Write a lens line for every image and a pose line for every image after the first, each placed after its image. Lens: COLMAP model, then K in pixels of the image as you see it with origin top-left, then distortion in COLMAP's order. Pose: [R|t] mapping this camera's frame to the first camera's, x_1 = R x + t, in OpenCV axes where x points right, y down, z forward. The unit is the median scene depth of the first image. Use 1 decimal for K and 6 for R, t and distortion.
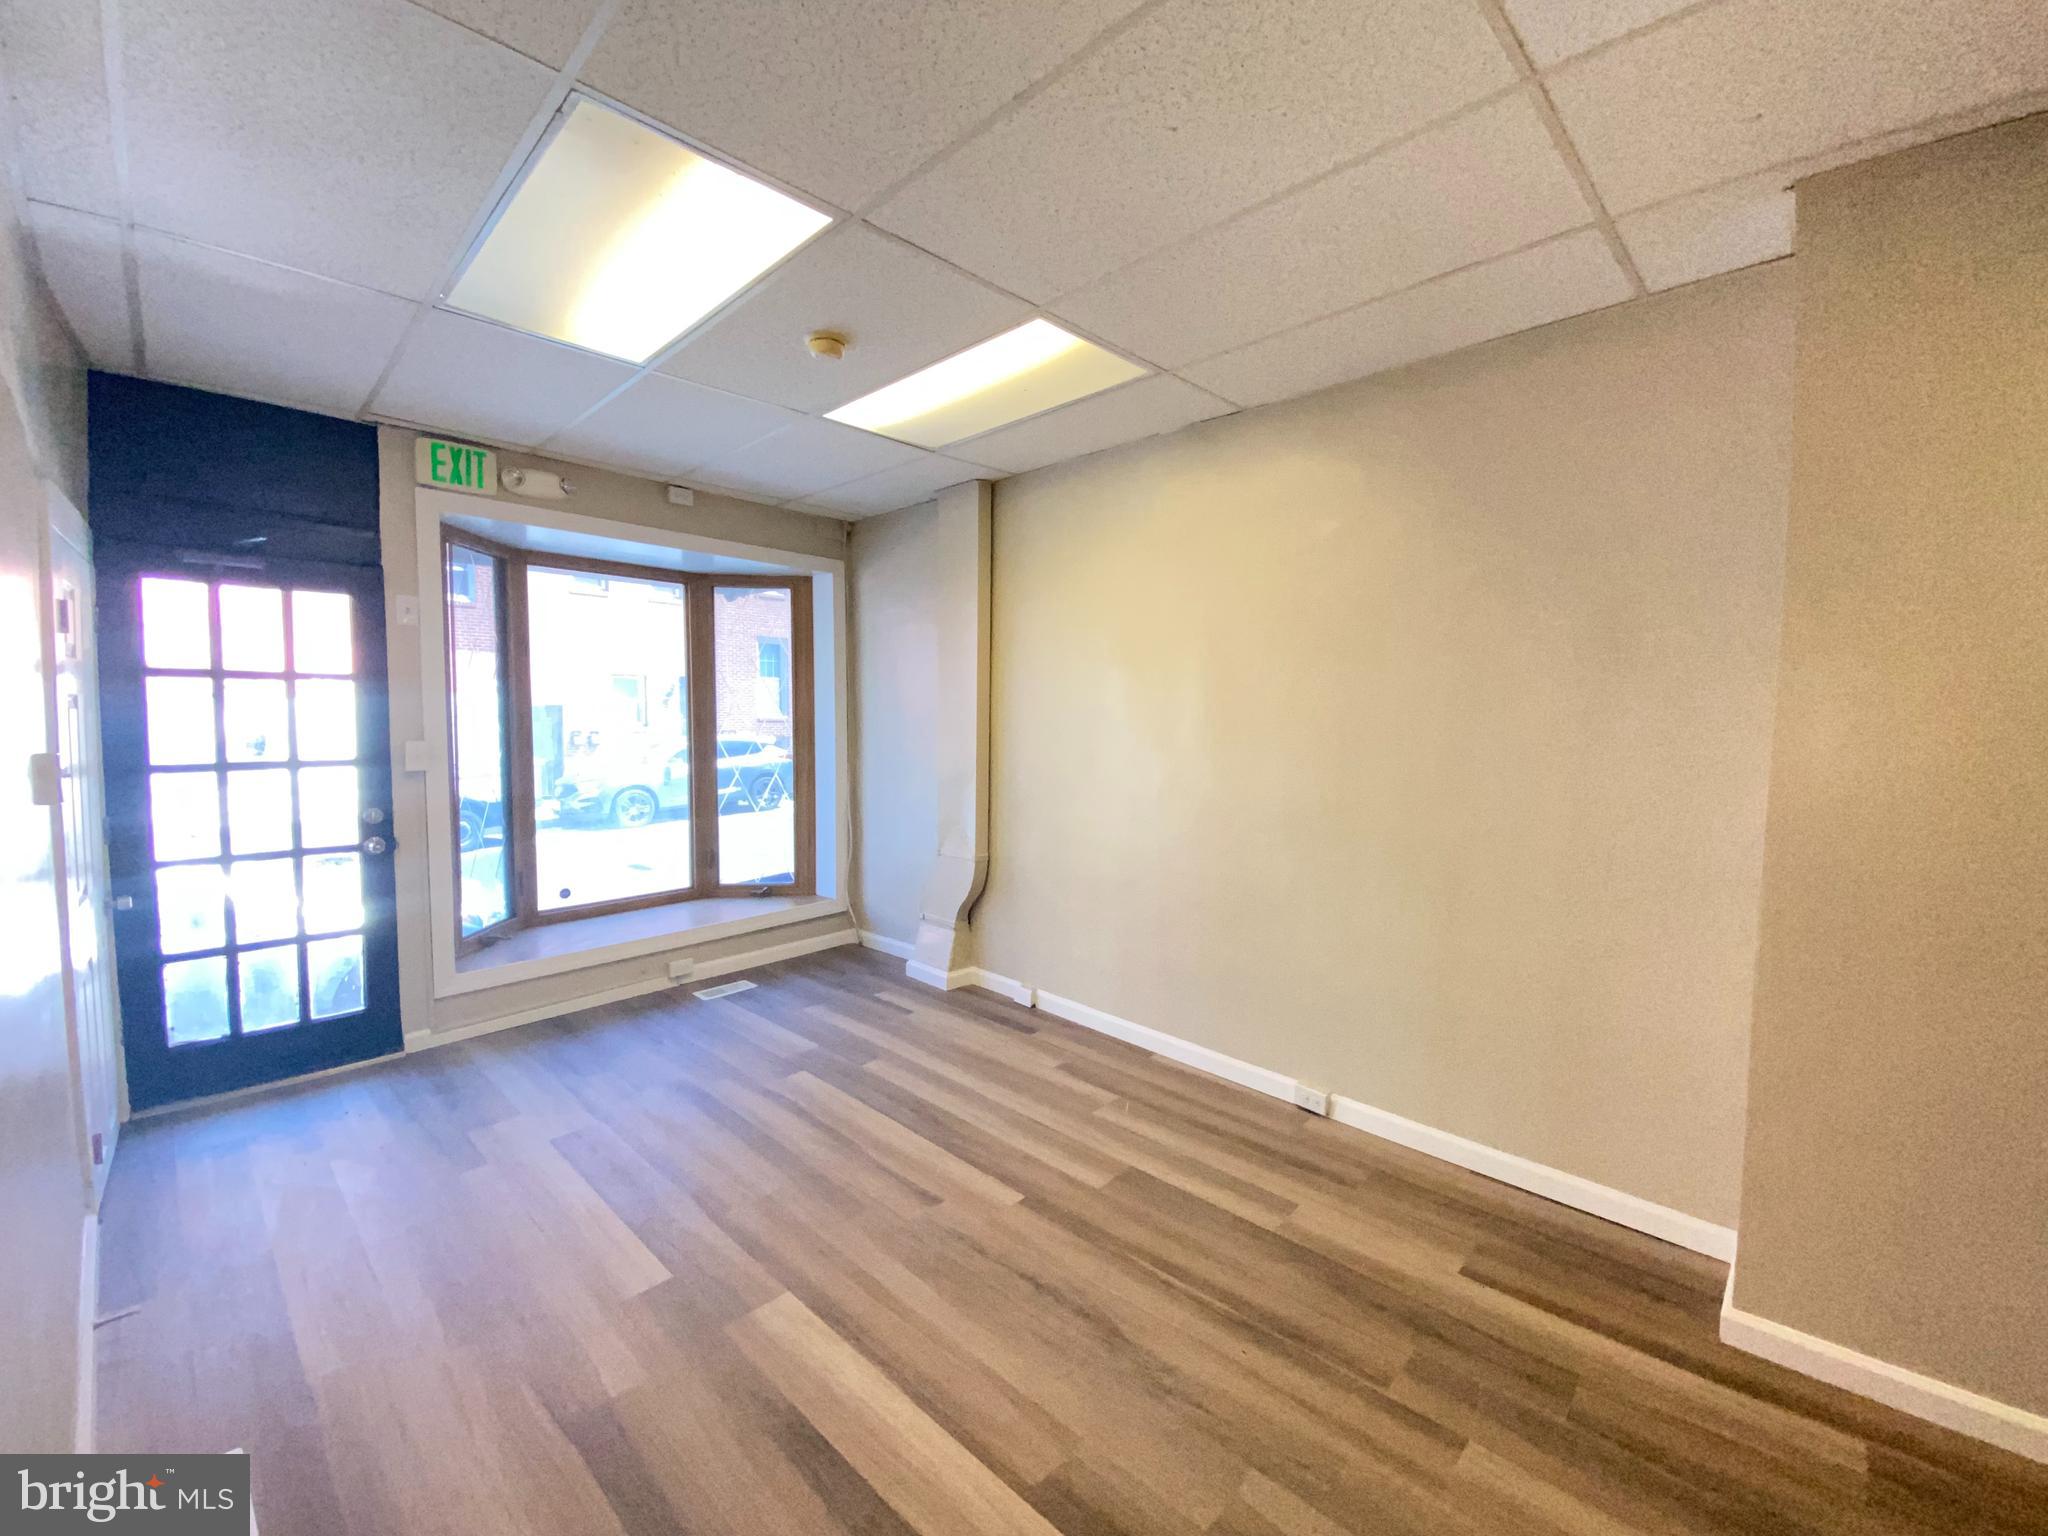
lens RADIAL K [[826.5, 0, 1023.5], [0, 826.5, 767.9], [0, 0, 1]] dist [0.008274, -0.014705]
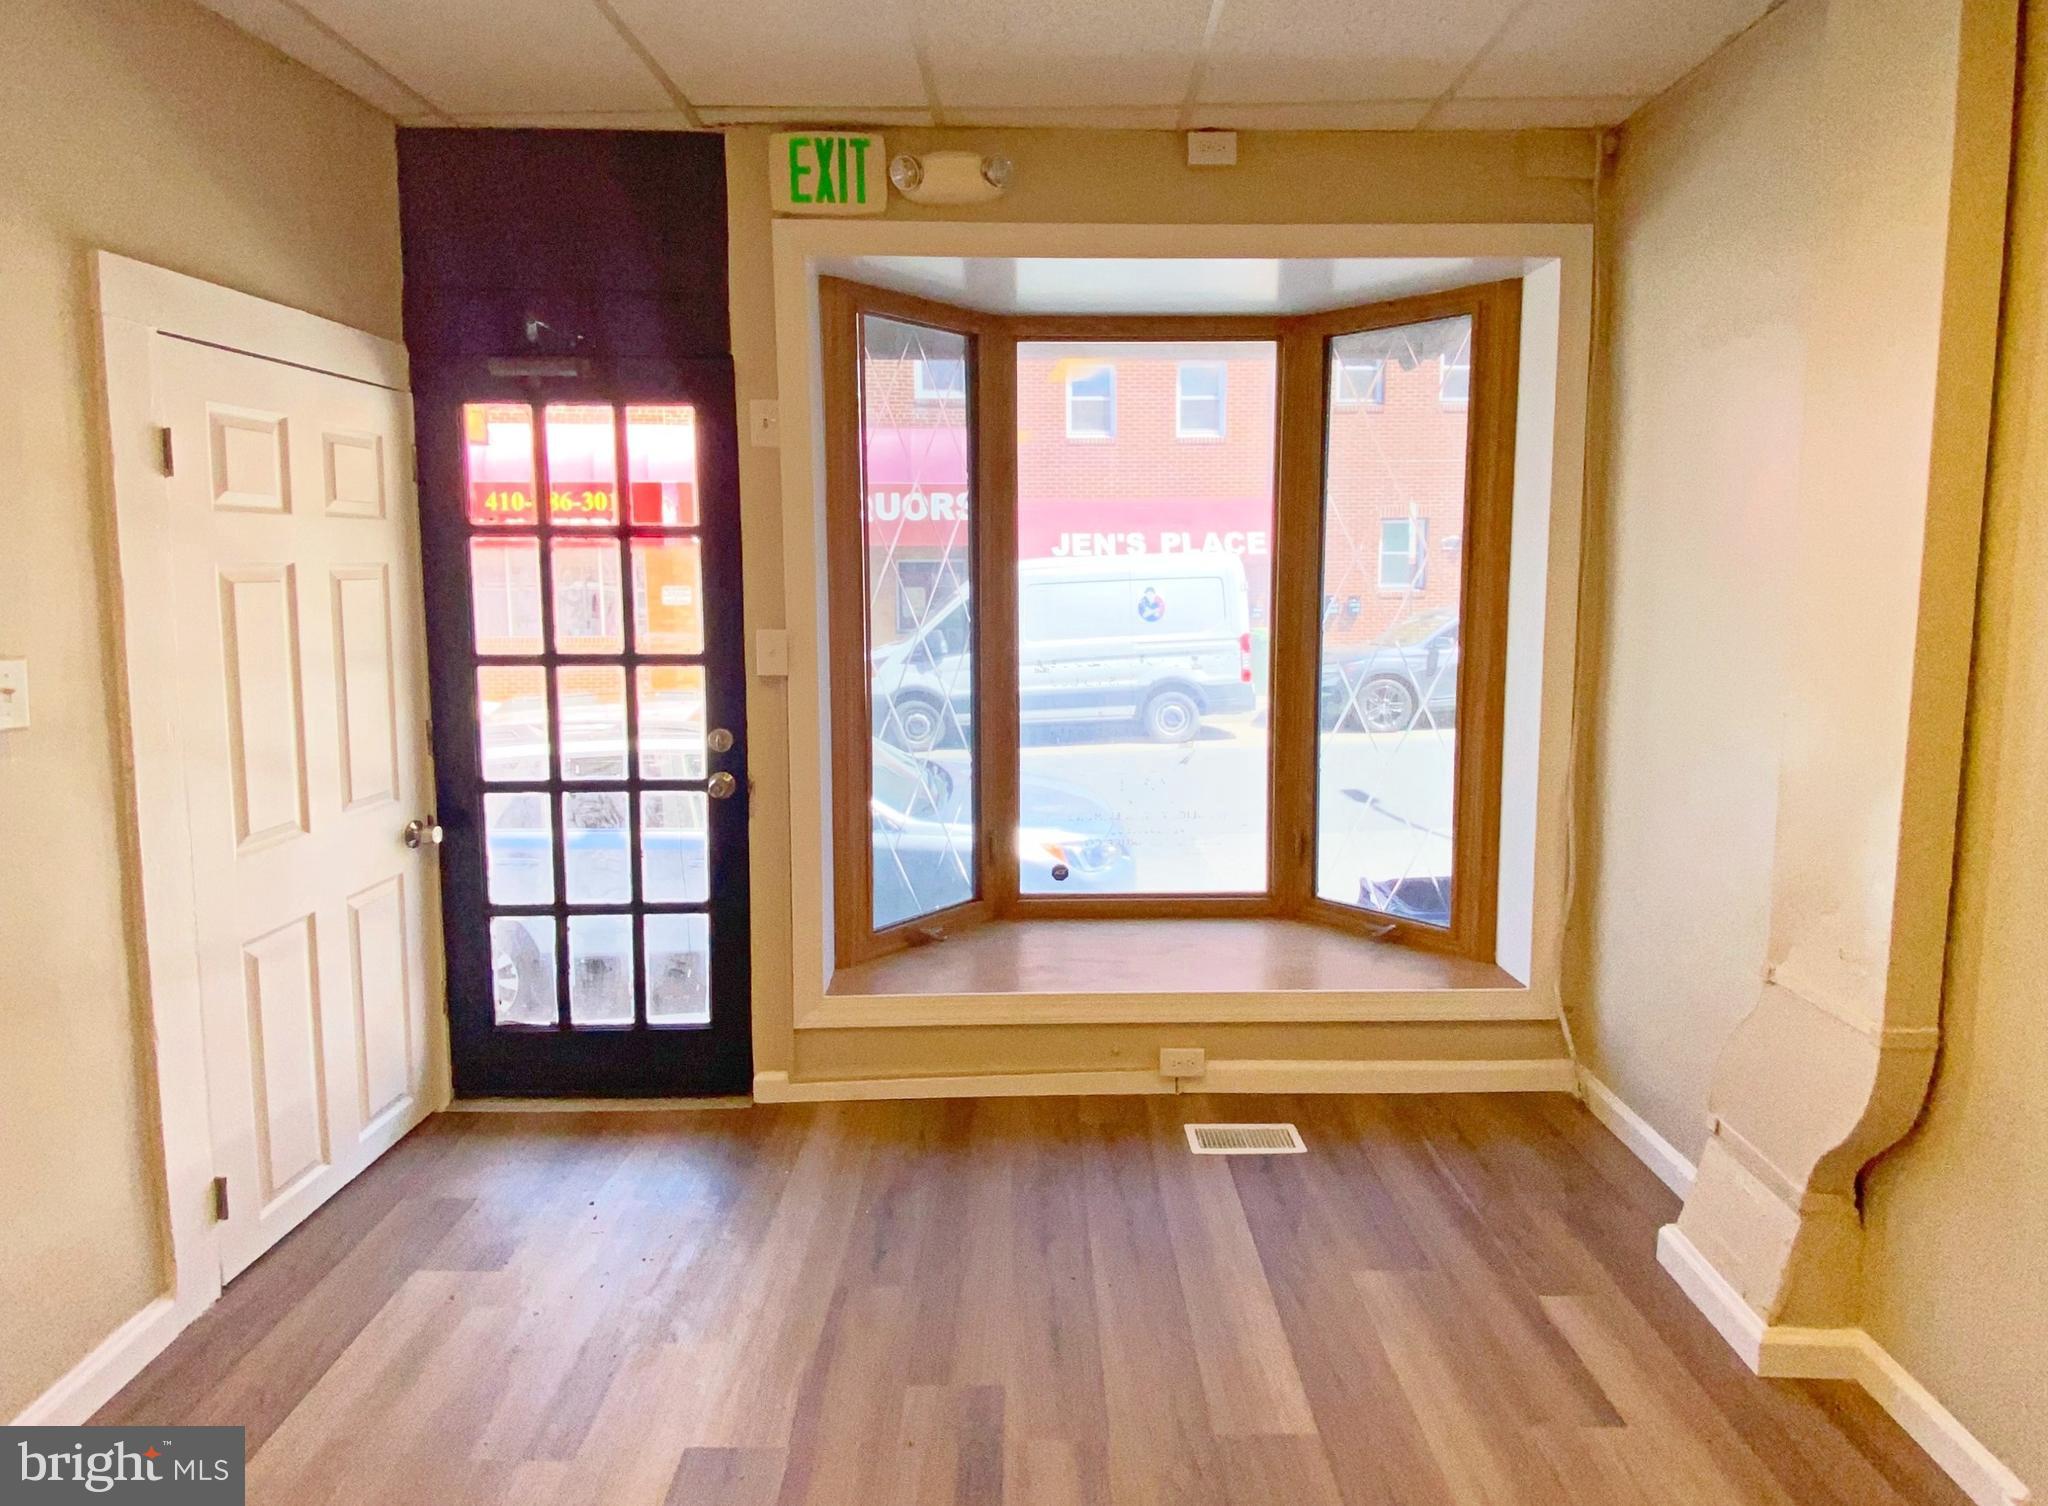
lens RADIAL K [[1121.9, 0, 1024.5], [0, 1121.9, 677.7], [0, 0, 1]] dist [0.020868, -0.000498]
pose [[0.690605, 0.064434, -0.720356, 0.023477], [-0.040640, 0.997907, 0.050299, -0.042125], [0.722089, -0.005461, 0.691779, 0.491829]]
